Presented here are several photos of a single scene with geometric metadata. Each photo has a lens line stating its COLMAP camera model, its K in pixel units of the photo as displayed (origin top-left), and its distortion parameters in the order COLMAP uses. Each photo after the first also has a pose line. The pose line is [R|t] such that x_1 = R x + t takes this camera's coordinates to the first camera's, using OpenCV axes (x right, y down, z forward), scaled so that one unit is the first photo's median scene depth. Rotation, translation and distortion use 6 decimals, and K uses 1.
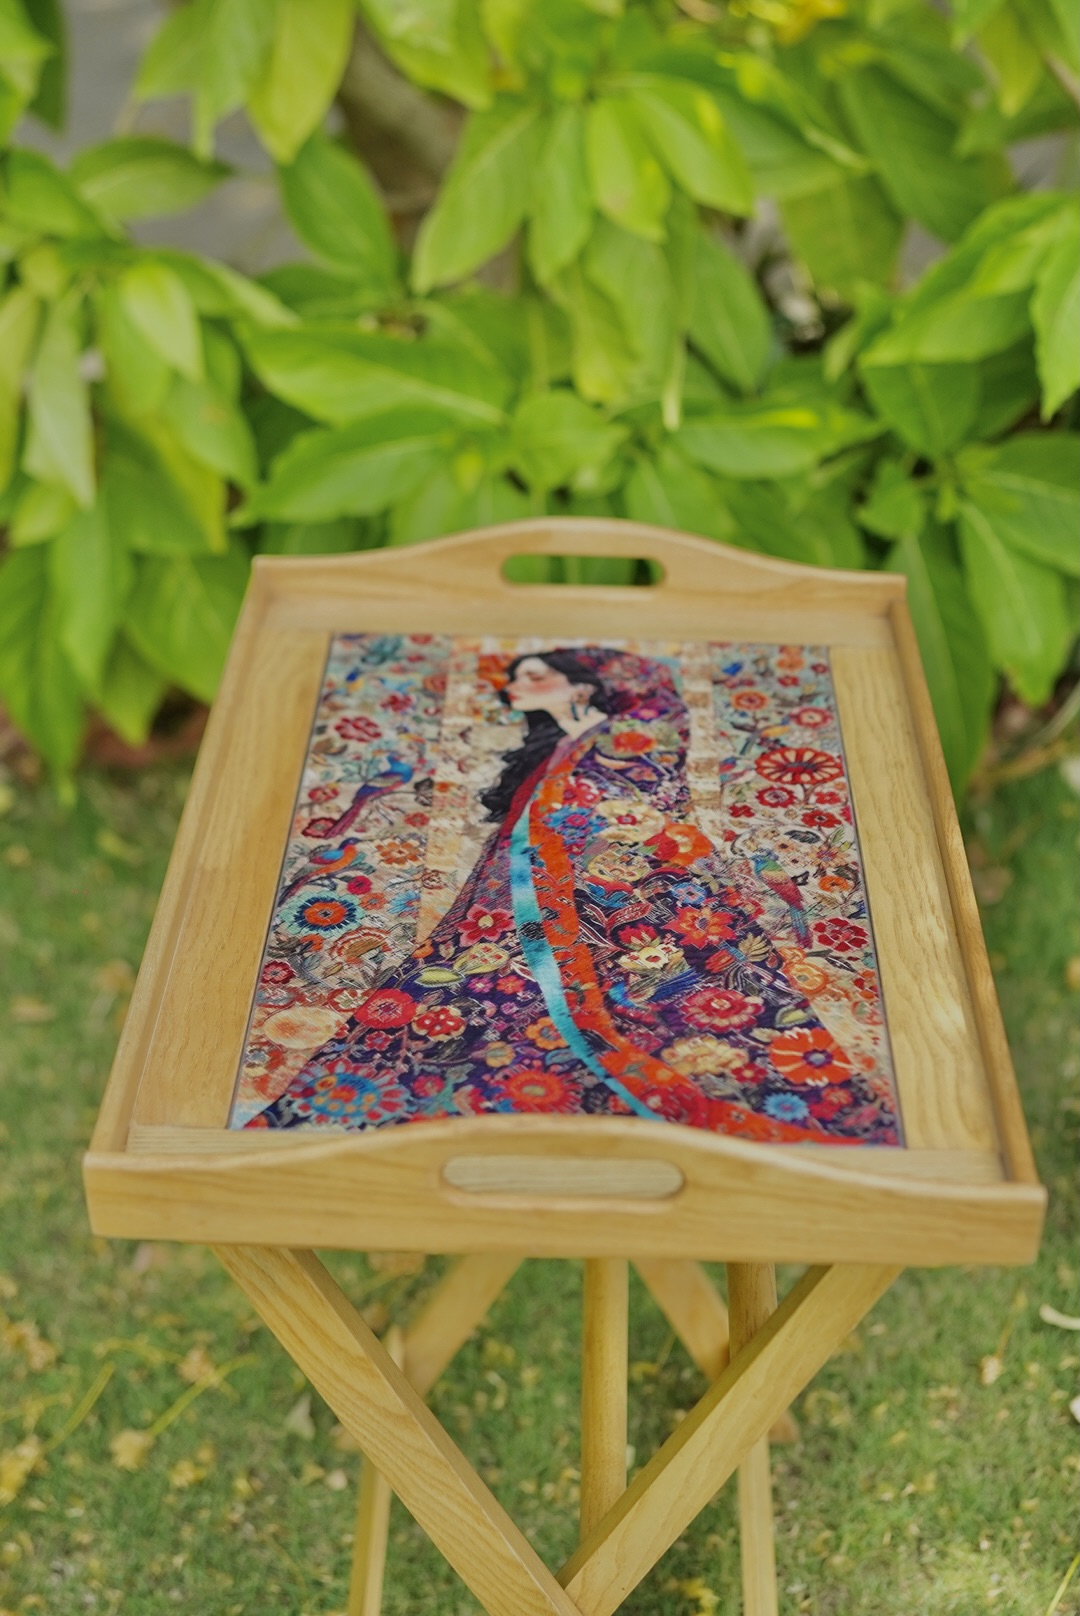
lens RADIAL K [[2379.8, 0, 541.1], [0, 2379.8, 807.0], [0, 0, 1]] dist [-0.096507, 0.000000]
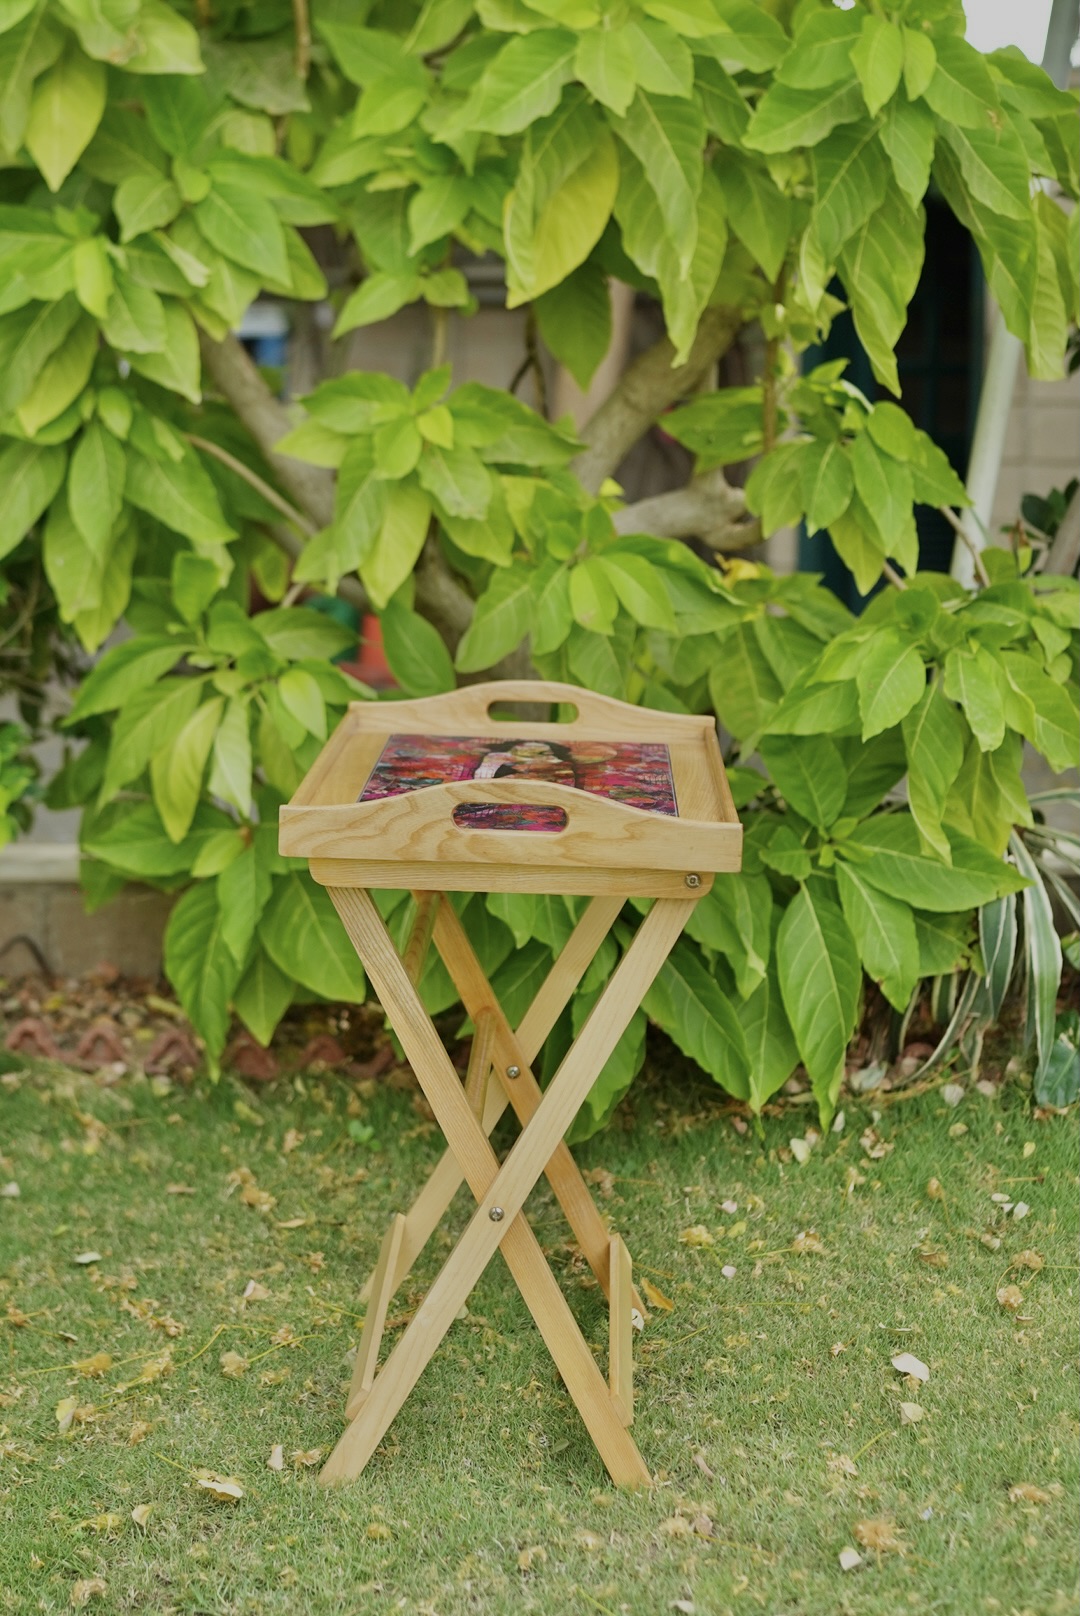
lens RADIAL K [[2379.8, 0, 537.5], [0, 2379.8, 805.0], [0, 0, 1]] dist [-0.096507, 0.000000]
pose [[0.998629, 0.005930, -0.052012, 0.080165], [-0.025448, 0.923259, -0.383335, 0.472982], [0.045747, 0.384133, 0.922144, -0.432074]]
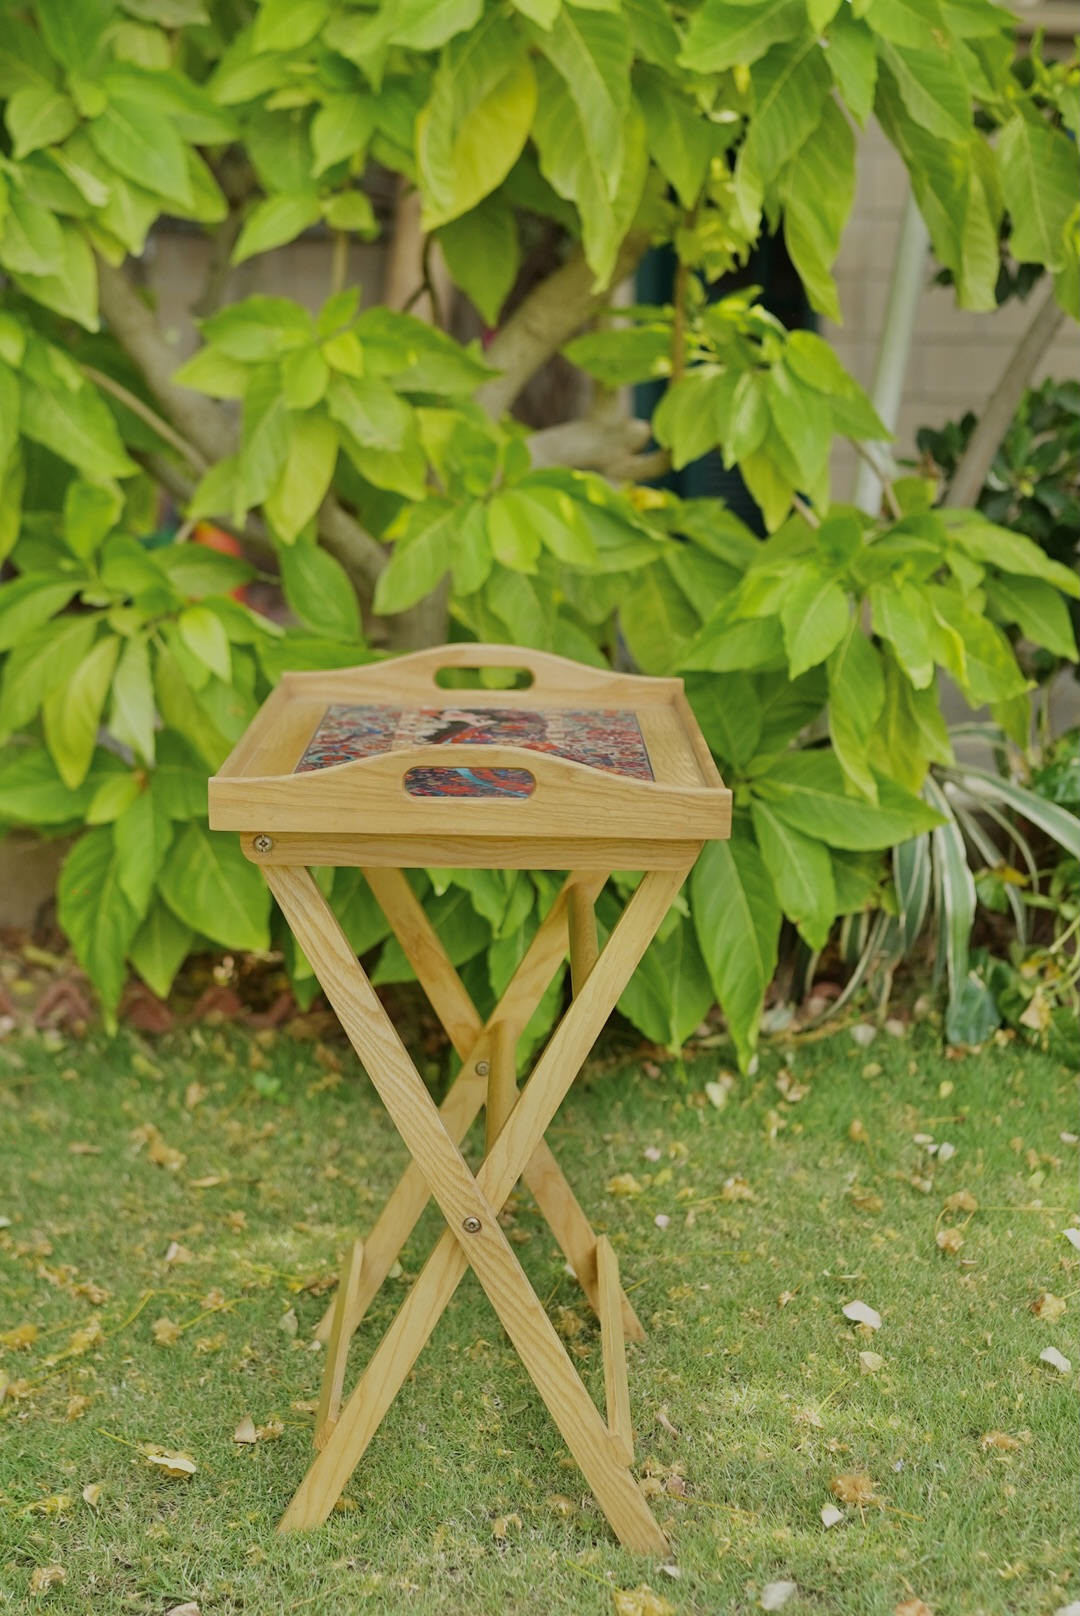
lens RADIAL K [[2379.8, 0, 546.9], [0, 2379.8, 808.4], [0, 0, 1]] dist [-0.096507, 0.000000]
pose [[0.999374, -0.003862, 0.035152, 0.002249], [0.016216, 0.933400, -0.358472, 0.454827], [-0.031427, 0.358818, 0.932878, -0.391235]]
